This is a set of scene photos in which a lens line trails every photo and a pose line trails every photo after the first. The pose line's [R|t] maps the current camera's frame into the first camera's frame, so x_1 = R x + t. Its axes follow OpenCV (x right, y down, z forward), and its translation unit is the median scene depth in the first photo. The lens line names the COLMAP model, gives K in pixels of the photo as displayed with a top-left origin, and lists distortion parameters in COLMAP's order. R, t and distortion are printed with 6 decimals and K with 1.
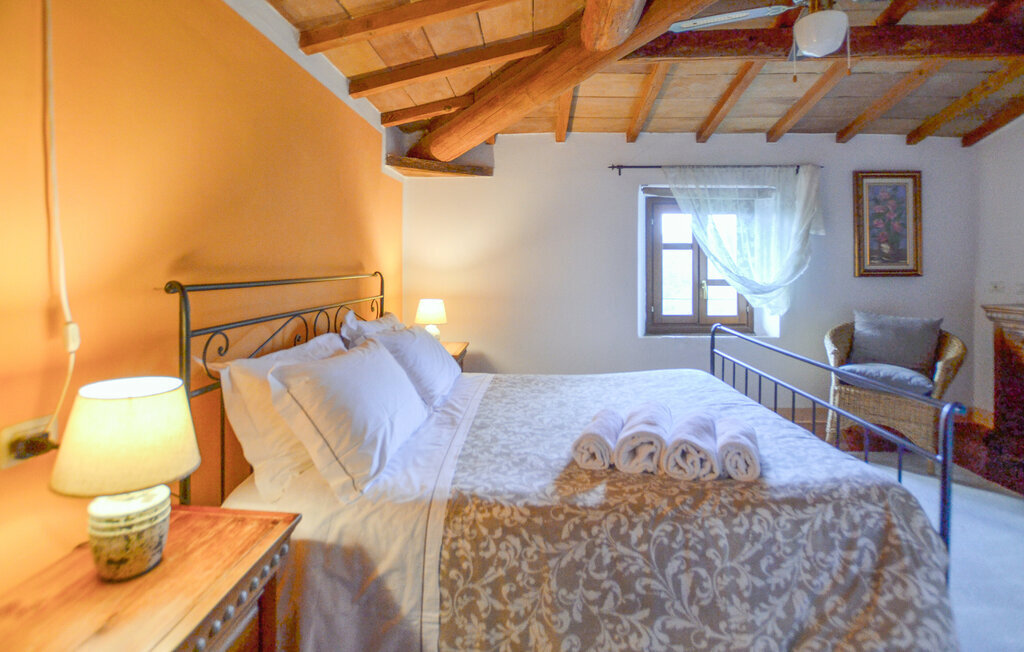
lens RADIAL K [[490.1, 0, 542.7], [0, 490.1, 270.9], [0, 0, 1]] dist [-0.036218, 0.000504]
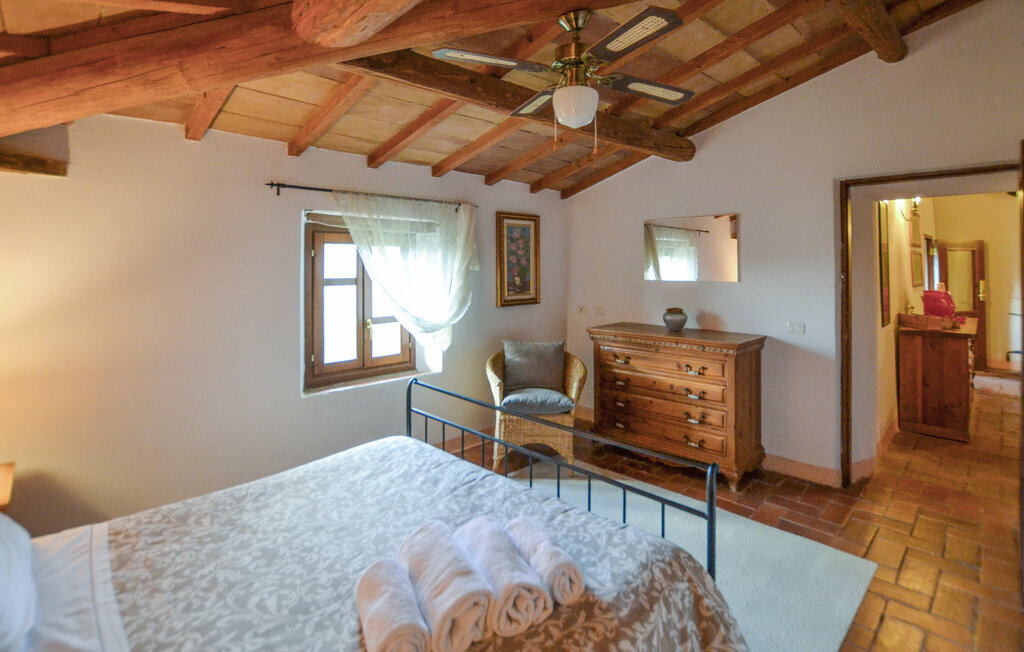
lens RADIAL K [[490.1, 0, 542.7], [0, 490.1, 270.9], [0, 0, 1]] dist [-0.036218, 0.000504]
pose [[0.701237, 0.010261, 0.712855, -0.096398], [0.001160, 0.999879, -0.015534, -0.060511], [-0.712928, 0.011720, 0.701140, 0.152787]]
